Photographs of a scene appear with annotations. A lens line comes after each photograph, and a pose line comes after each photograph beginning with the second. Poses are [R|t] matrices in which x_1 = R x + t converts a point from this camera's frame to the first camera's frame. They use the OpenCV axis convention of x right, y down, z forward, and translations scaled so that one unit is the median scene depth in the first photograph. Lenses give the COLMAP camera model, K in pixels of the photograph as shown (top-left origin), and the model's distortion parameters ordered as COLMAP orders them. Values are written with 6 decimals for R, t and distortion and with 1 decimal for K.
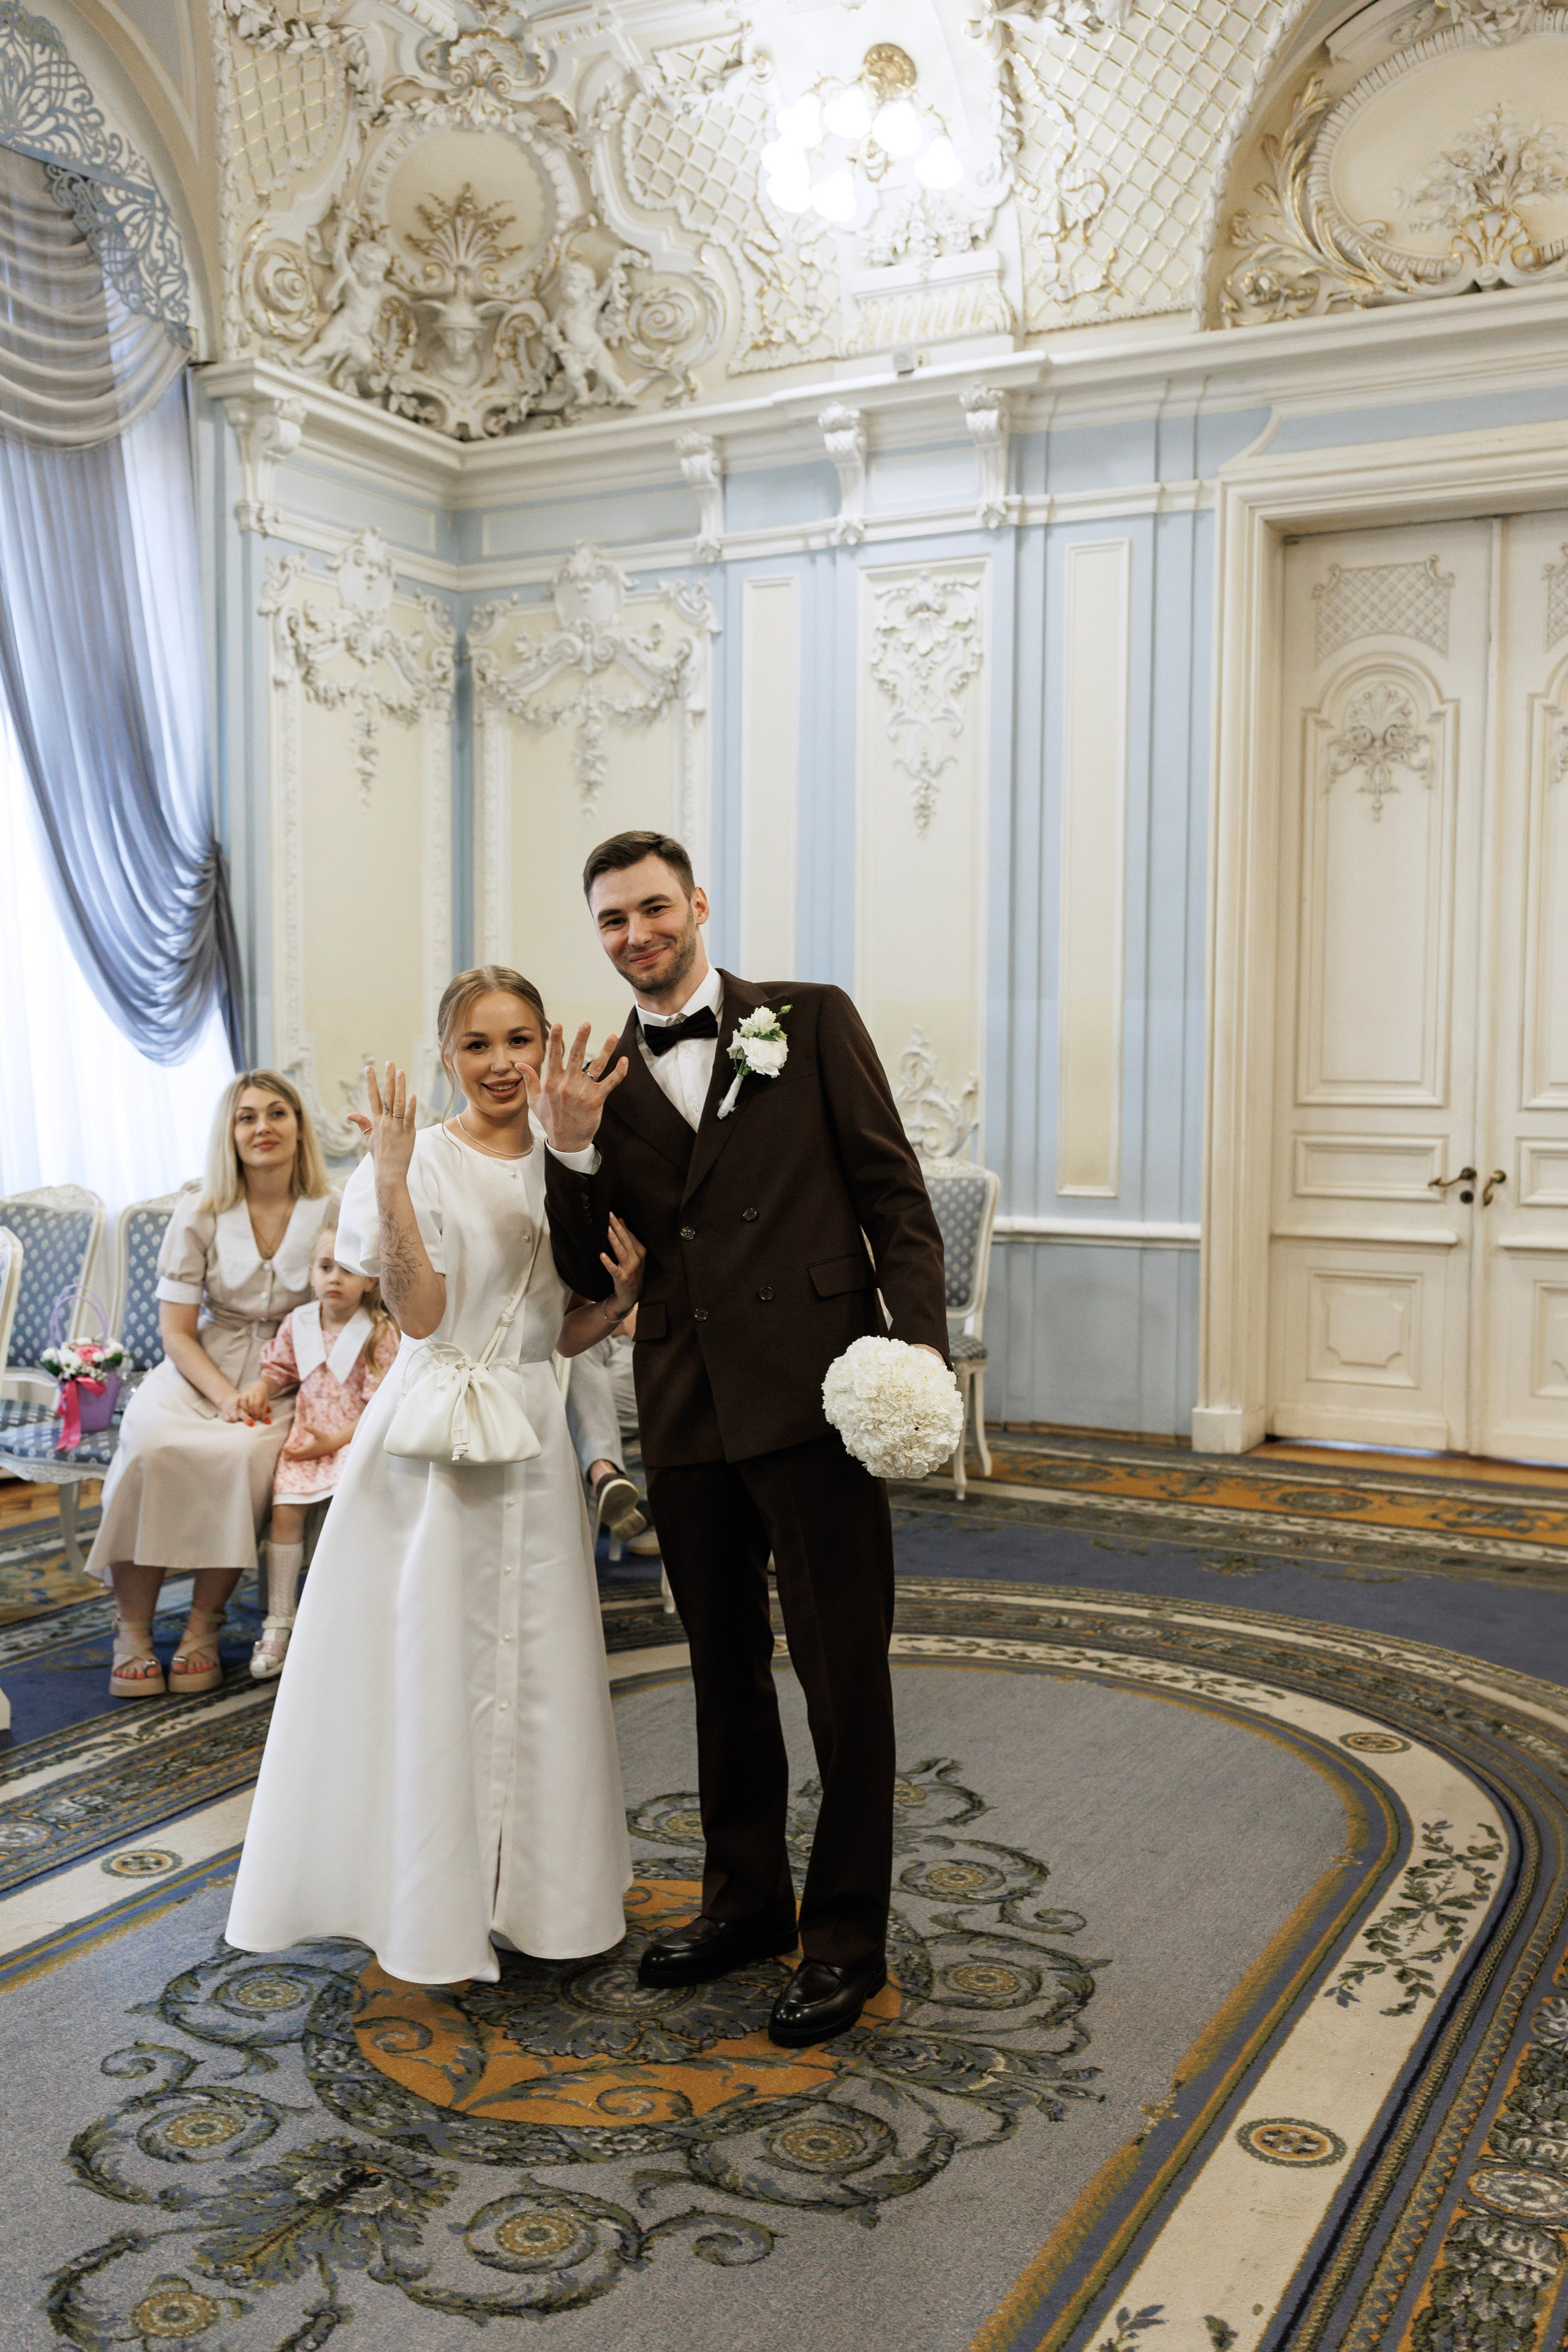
lens RADIAL K [[2215.4, 0, 788.7], [0, 2215.4, 1173.2], [0, 0, 1]] dist [0.030203, -0.062795]
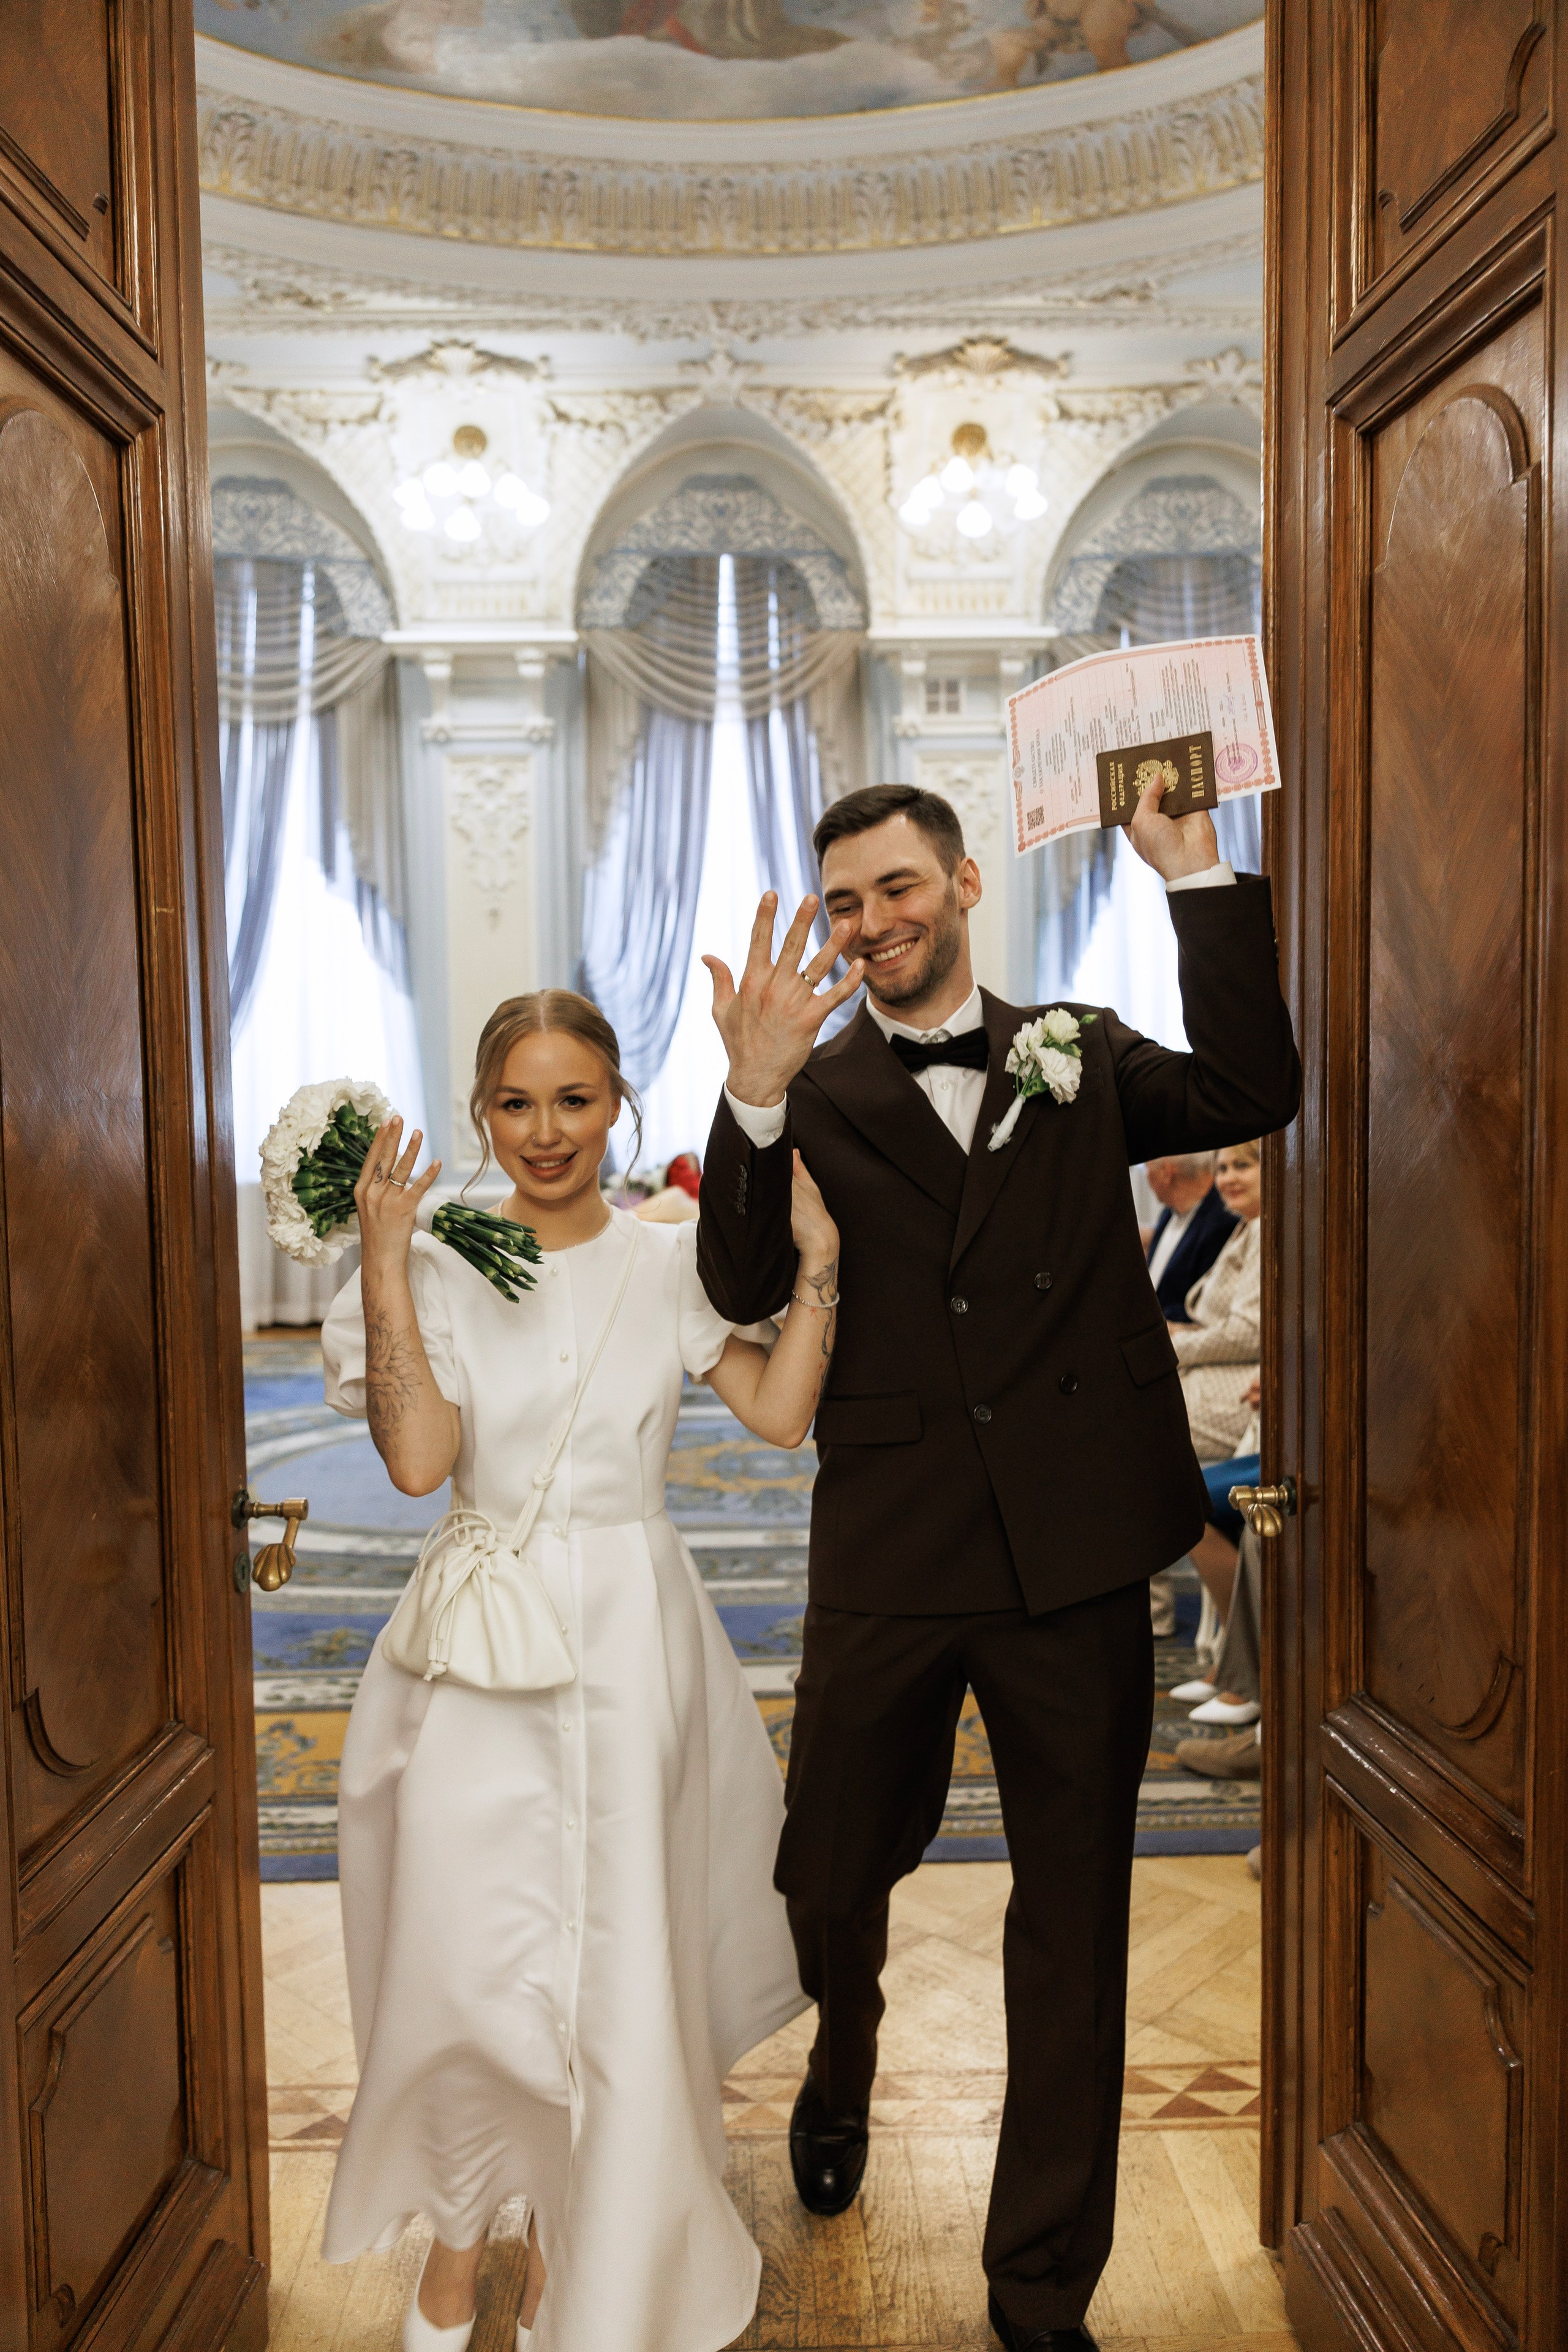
lens RADIAL K [[1870.9, 0, 789.7], [0, 1870.9, 1178.6], [0, 0, 1]] dist [0.020815, -0.035947]
pose [[0.494179, 0.045200, -0.868184, 0.754573], [-0.037679, 0.998823, 0.030554, -0.002675], [0.868543, 0.017613, 0.495300, 0.001194]]
